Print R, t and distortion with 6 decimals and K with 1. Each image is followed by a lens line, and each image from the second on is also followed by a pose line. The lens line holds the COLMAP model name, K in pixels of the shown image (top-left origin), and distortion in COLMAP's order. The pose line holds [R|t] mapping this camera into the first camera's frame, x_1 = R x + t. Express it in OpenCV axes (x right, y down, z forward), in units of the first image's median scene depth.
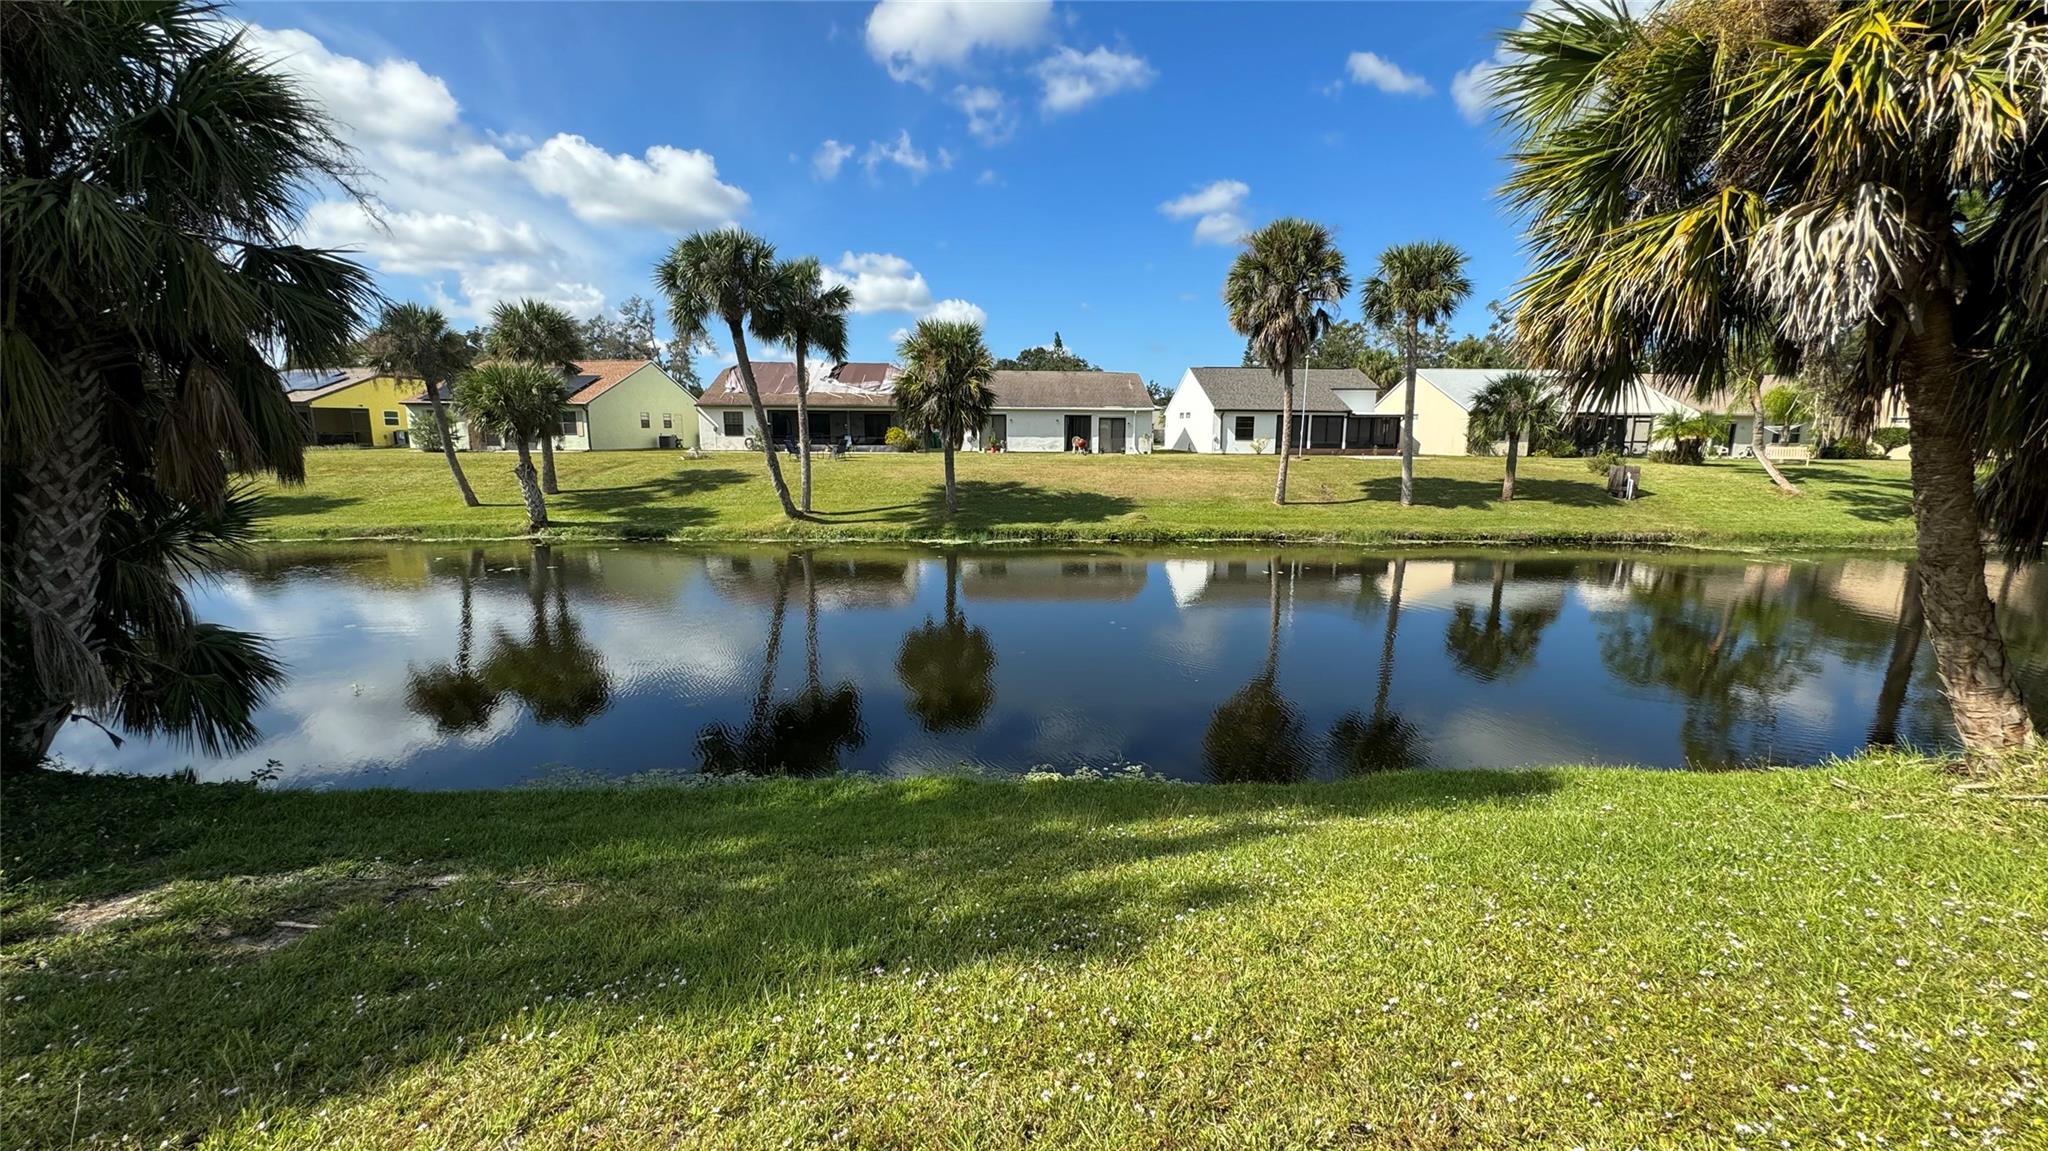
lens RADIAL K [[817.6, 0, 1025.5], [0, 817.6, 573.3], [0, 0, 1]] dist [-0.000919, 0.000172]
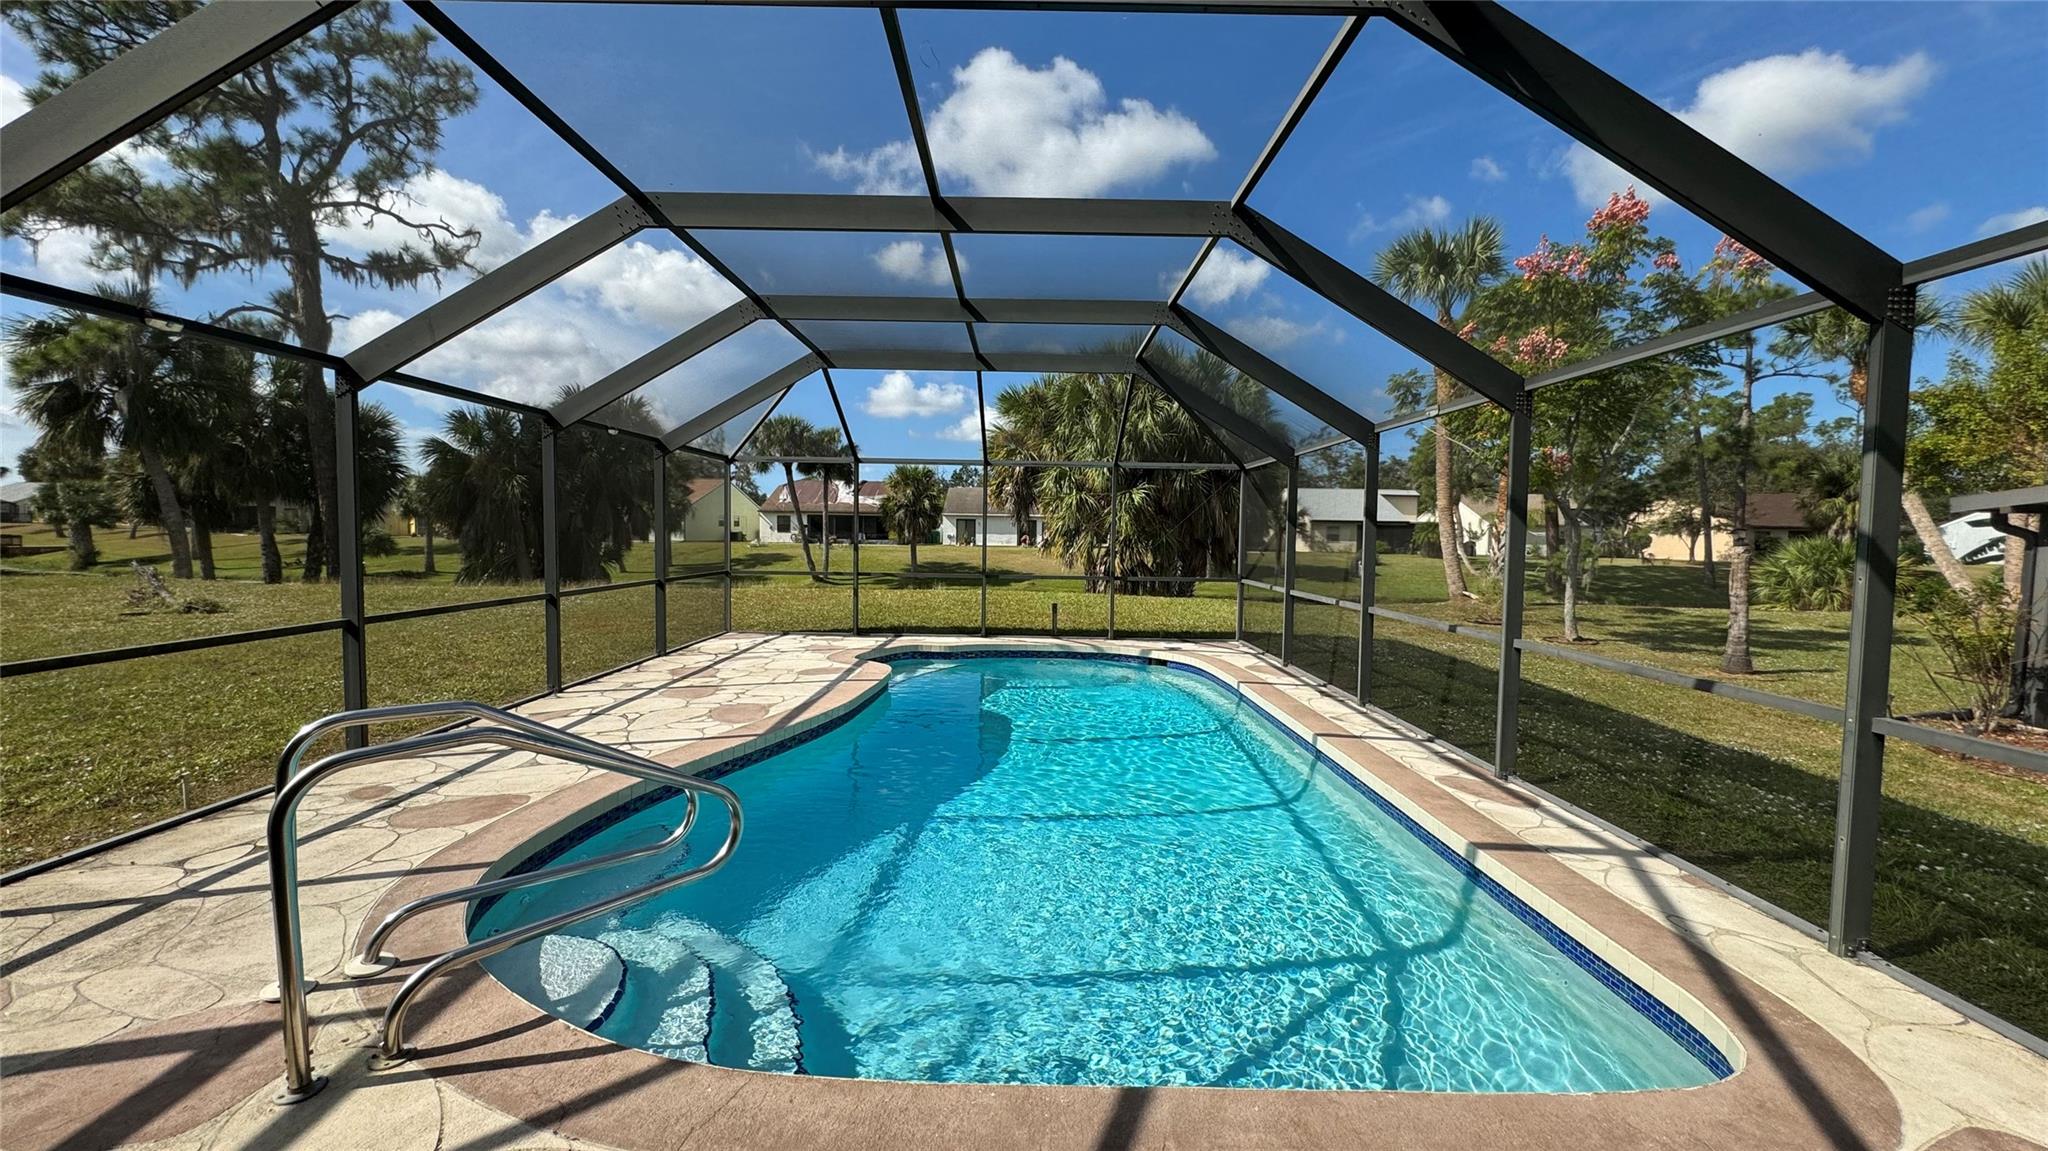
lens RADIAL K [[817.6, 0, 1025.5], [0, 817.6, 573.3], [0, 0, 1]] dist [-0.000919, 0.000172]
pose [[0.998773, 0.012452, -0.047942, 0.189108], [-0.018183, 0.992484, -0.121019, 0.095705], [0.046074, 0.121742, 0.991492, -0.542400]]
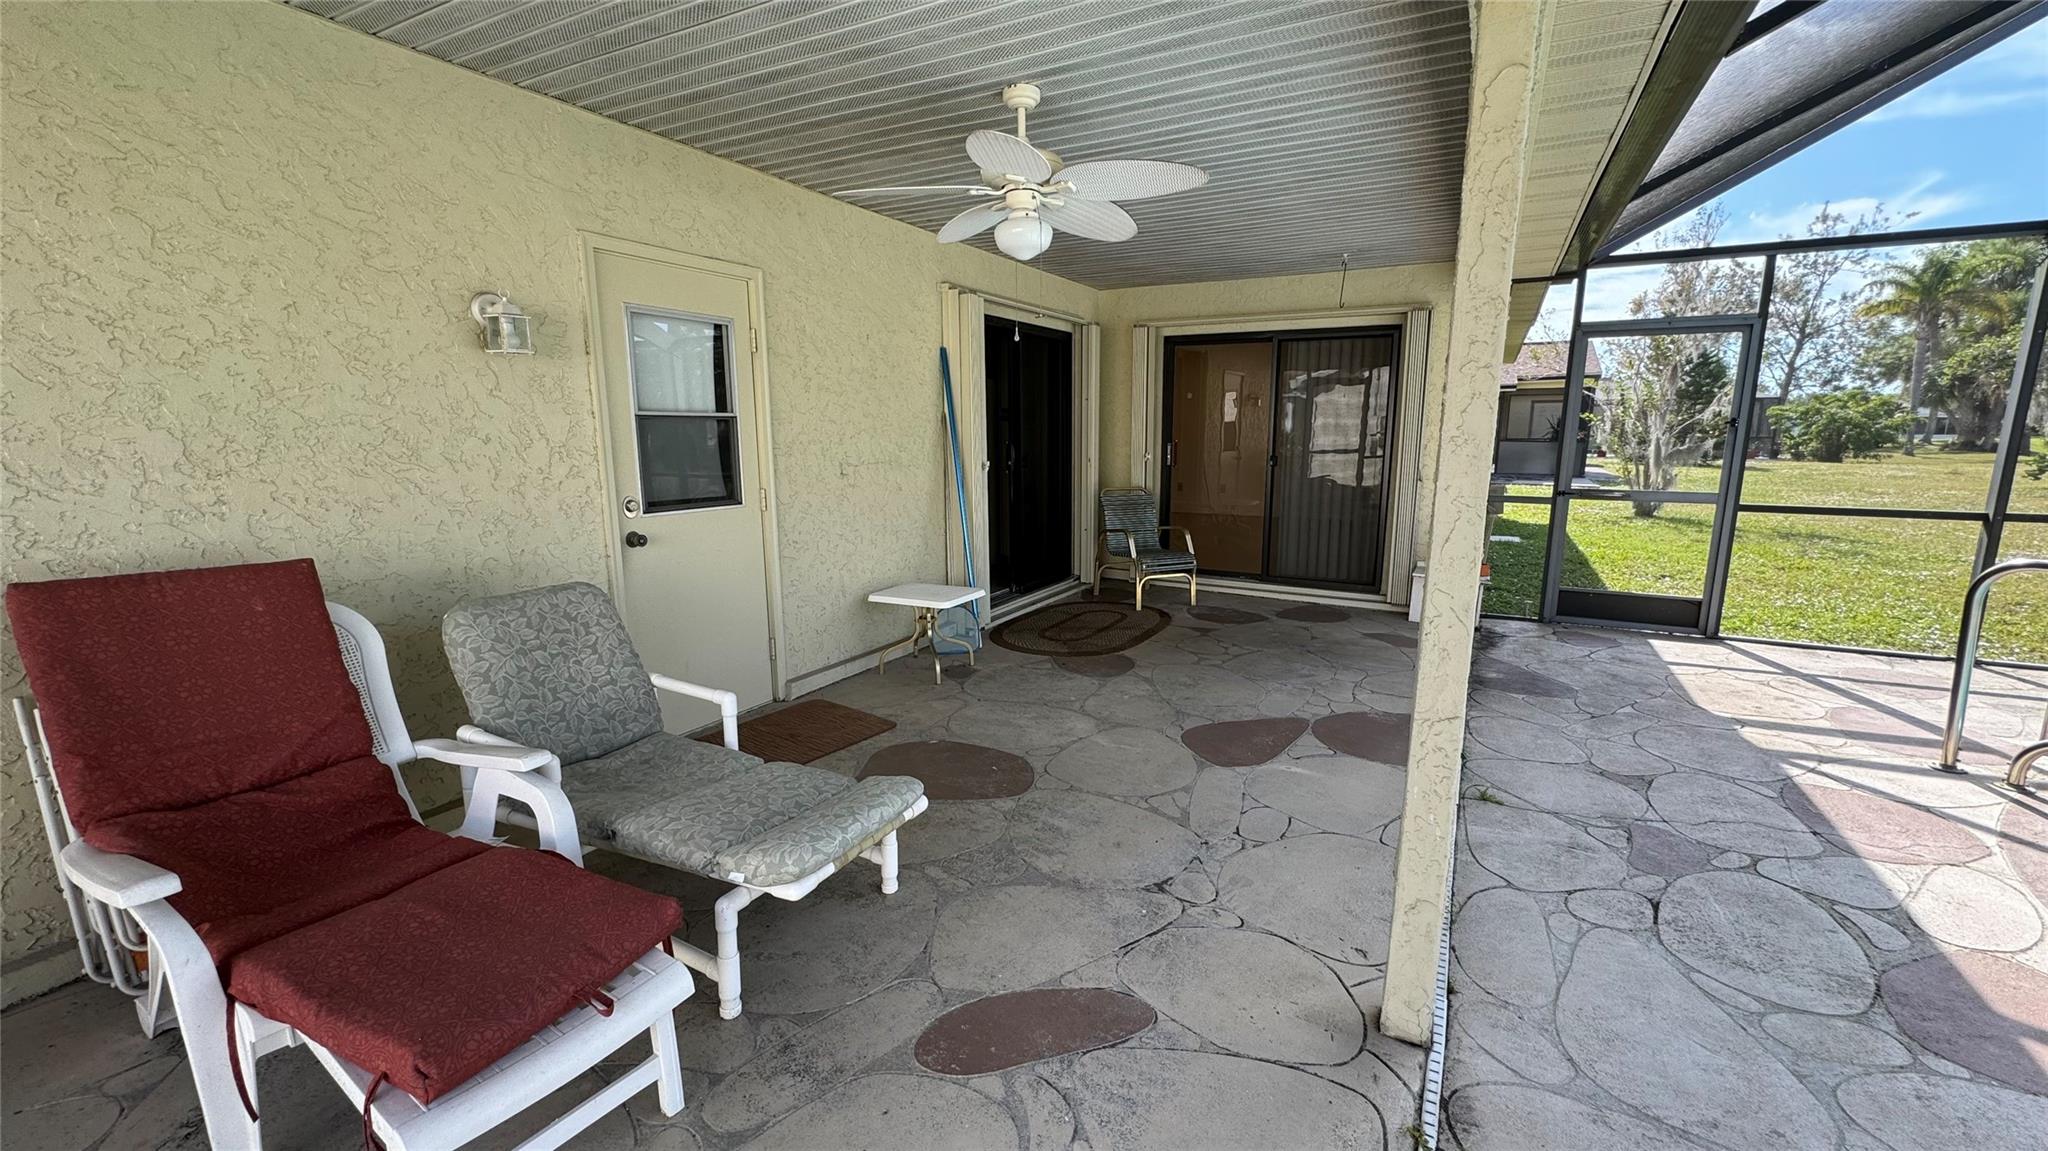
lens RADIAL K [[817.6, 0, 1025.5], [0, 817.6, 573.3], [0, 0, 1]] dist [-0.000919, 0.000172]
pose [[-0.523578, 0.146221, -0.839336, 0.275000], [-0.147392, 0.954762, 0.258273, 0.097509], [0.839131, 0.258938, -0.478341, -0.528002]]
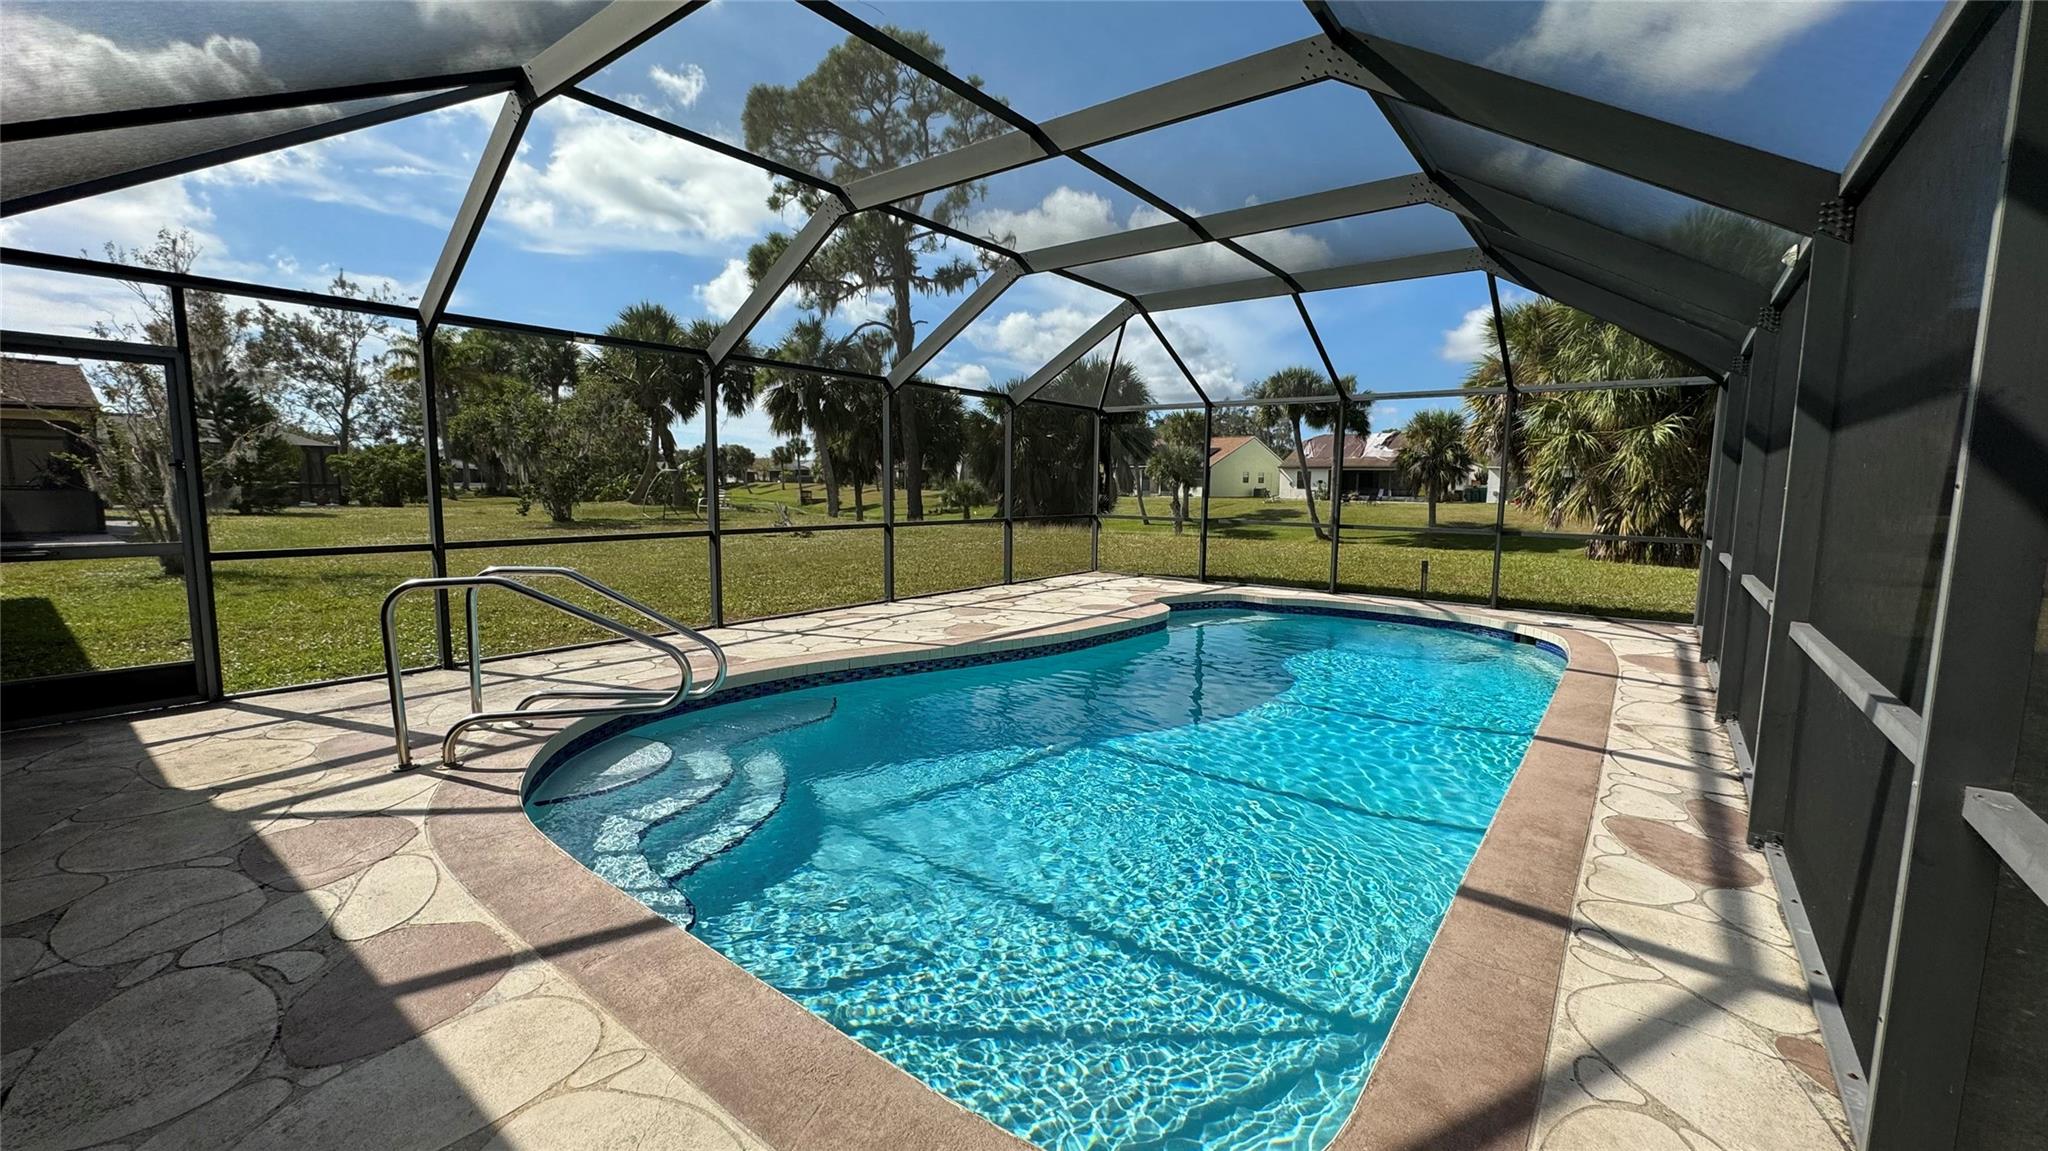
lens RADIAL K [[817.6, 0, 1025.5], [0, 817.6, 573.3], [0, 0, 1]] dist [-0.000919, 0.000172]
pose [[0.761569, 0.075827, -0.643633, 0.272743], [-0.119605, 0.992517, -0.024590, 0.094855], [0.636952, 0.095709, 0.764939, -0.508496]]
